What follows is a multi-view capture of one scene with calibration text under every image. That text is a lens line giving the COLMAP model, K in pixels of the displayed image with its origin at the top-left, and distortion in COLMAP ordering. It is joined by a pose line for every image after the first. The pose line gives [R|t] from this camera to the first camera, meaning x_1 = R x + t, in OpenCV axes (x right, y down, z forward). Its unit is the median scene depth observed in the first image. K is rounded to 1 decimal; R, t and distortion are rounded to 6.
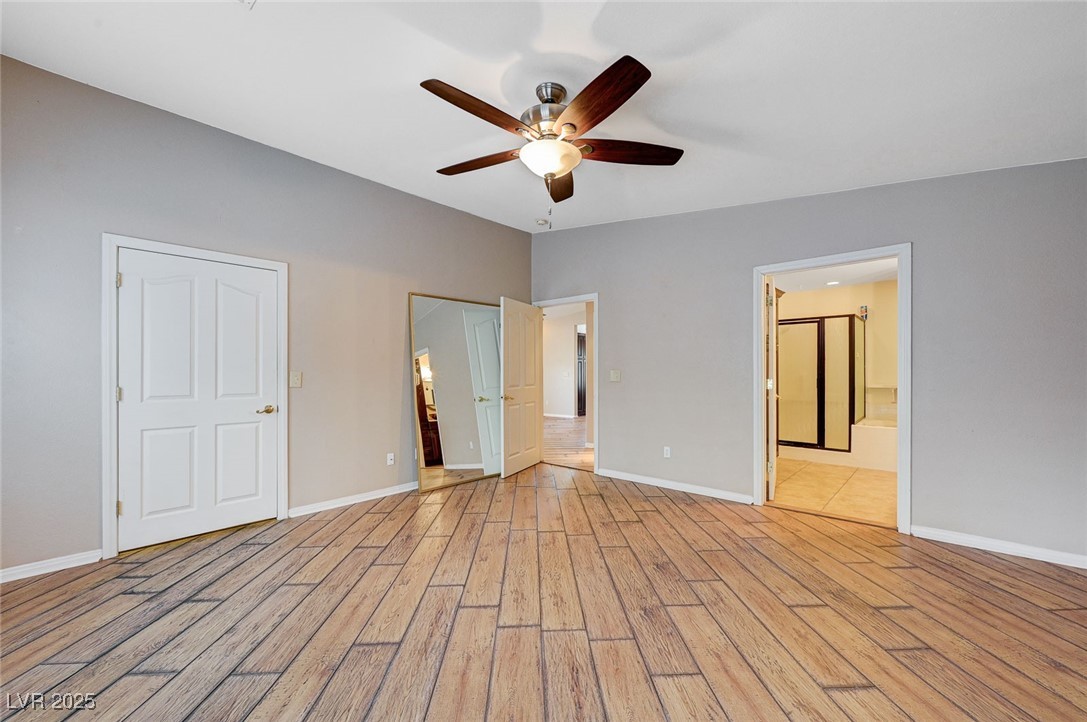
lens RADIAL K [[434.5, 0, 545.3], [0, 434.5, 369.2], [0, 0, 1]] dist [-0.003026, -0.000141]
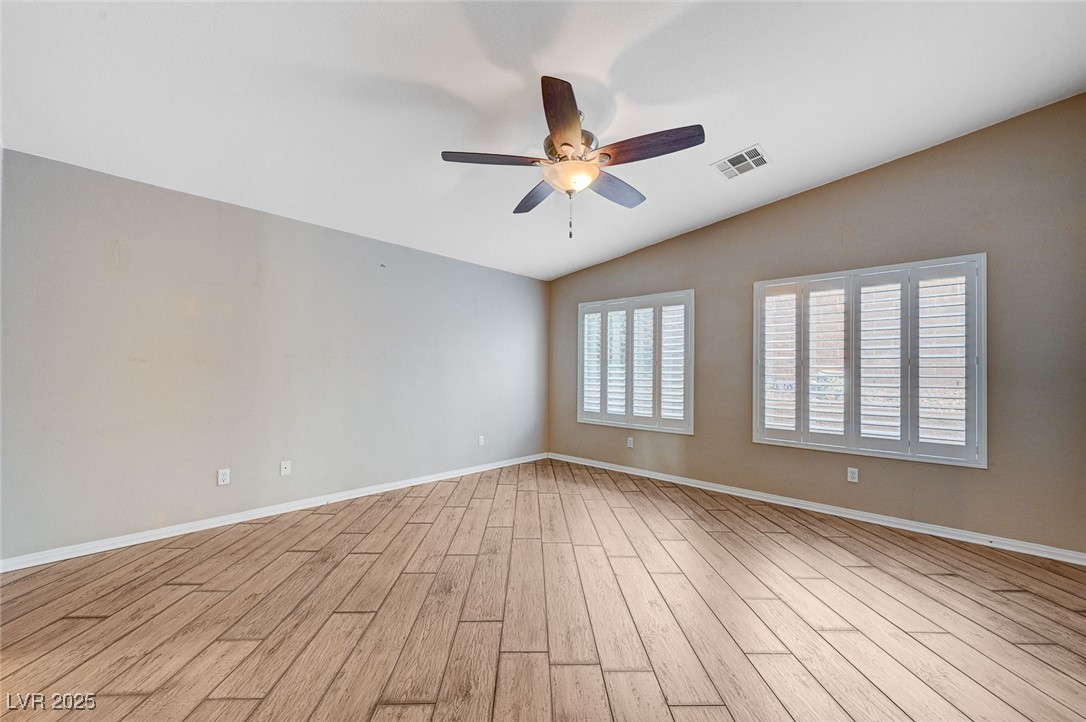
lens RADIAL K [[434.1, 0, 521.8], [0, 434.1, 366.2], [0, 0, 1]] dist [-0.003026, -0.000141]
pose [[-0.998539, -0.005011, 0.053811, 0.068632], [-0.005946, 0.999834, -0.017228, 0.010163], [-0.053716, -0.017523, -0.998403, 2.006302]]
